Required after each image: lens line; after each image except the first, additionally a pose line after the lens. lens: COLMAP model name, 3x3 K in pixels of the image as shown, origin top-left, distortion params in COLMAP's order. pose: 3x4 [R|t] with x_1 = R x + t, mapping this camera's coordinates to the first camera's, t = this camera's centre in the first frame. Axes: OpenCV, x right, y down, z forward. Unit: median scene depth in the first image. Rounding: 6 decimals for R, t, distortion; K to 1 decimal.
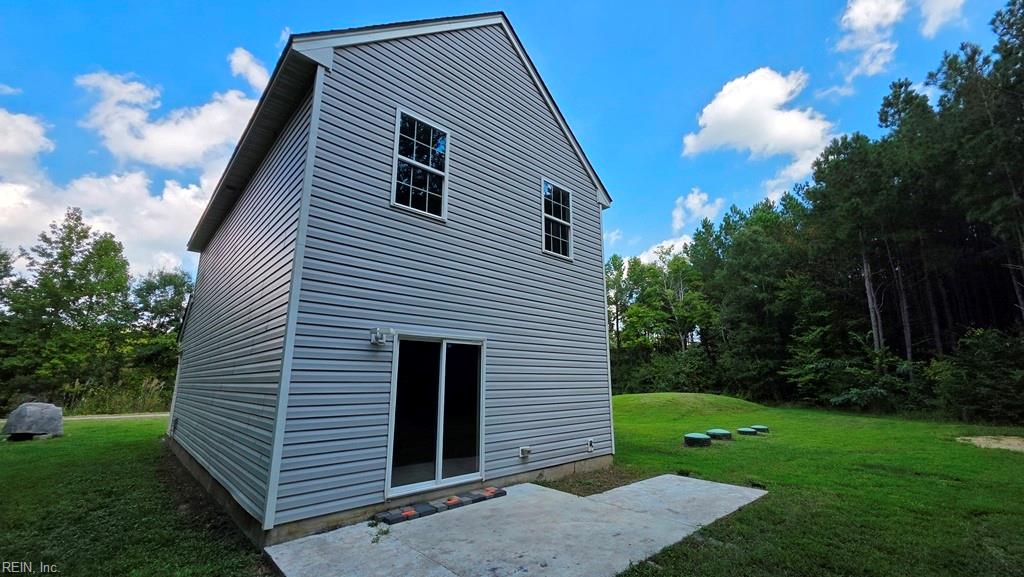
lens RADIAL K [[409.9, 0, 514.5], [0, 409.9, 291.8], [0, 0, 1]] dist [0.002292, 0.000446]
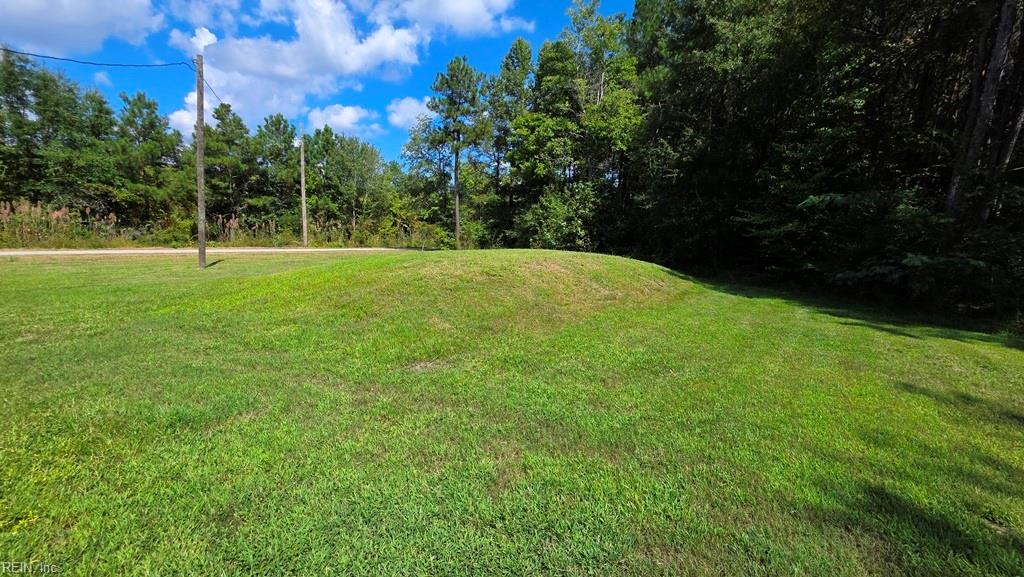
lens RADIAL K [[409.9, 0, 514.5], [0, 409.9, 291.8], [0, 0, 1]] dist [0.002292, 0.000446]
pose [[0.988959, 0.010815, 0.147792, 0.280355], [-0.061981, 0.936095, 0.346245, 0.116809], [-0.134603, -0.351582, 0.926430, 0.502177]]
